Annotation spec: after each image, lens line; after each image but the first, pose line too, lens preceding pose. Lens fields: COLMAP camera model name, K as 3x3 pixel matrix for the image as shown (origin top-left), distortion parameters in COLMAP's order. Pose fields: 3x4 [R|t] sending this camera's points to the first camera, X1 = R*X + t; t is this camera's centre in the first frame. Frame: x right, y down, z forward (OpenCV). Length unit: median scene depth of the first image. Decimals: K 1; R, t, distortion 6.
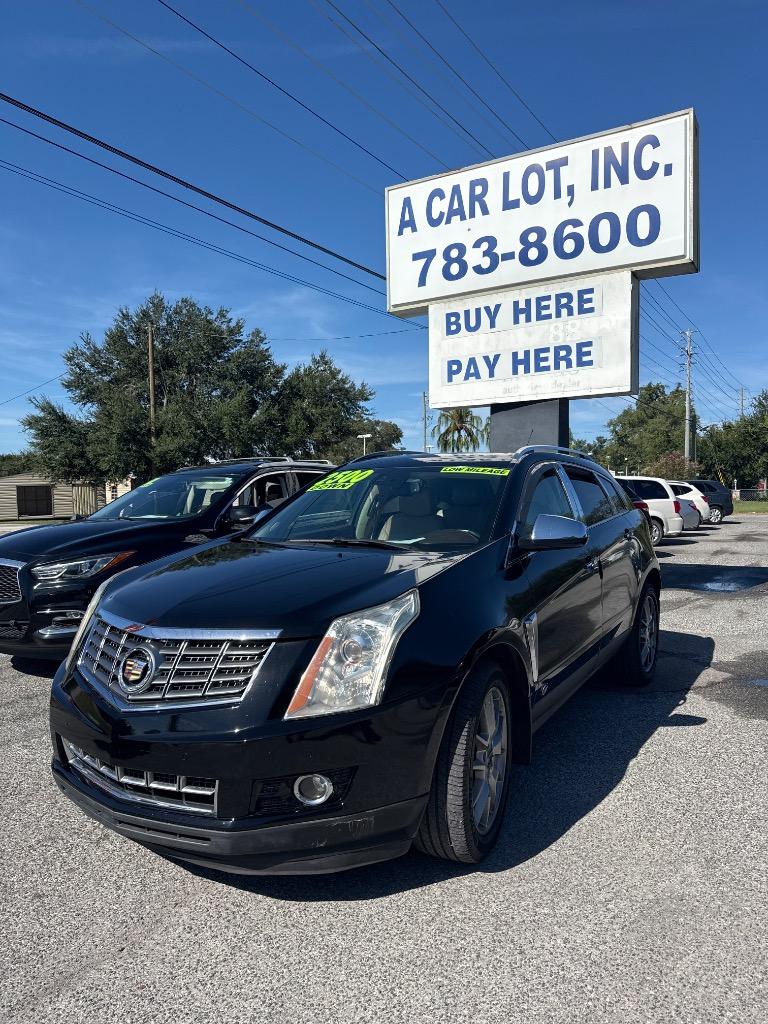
lens RADIAL K [[723.1, 0, 387.5], [0, 723.1, 534.7], [0, 0, 1]] dist [0.024482, -0.038353]
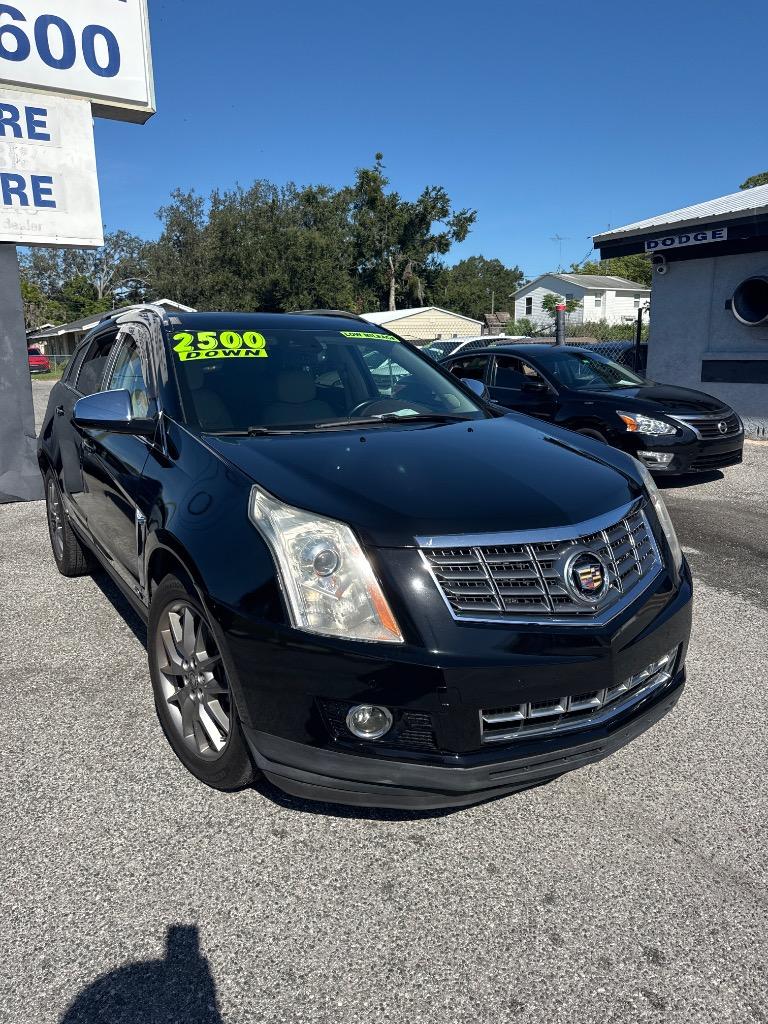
lens RADIAL K [[723.1, 0, 398.6], [0, 723.1, 525.4], [0, 0, 1]] dist [0.024482, -0.038353]
pose [[0.431905, -0.202632, 0.878862, -0.351387], [0.057087, 0.978623, 0.197578, -0.014935], [-0.900111, -0.035164, 0.434240, 0.252869]]
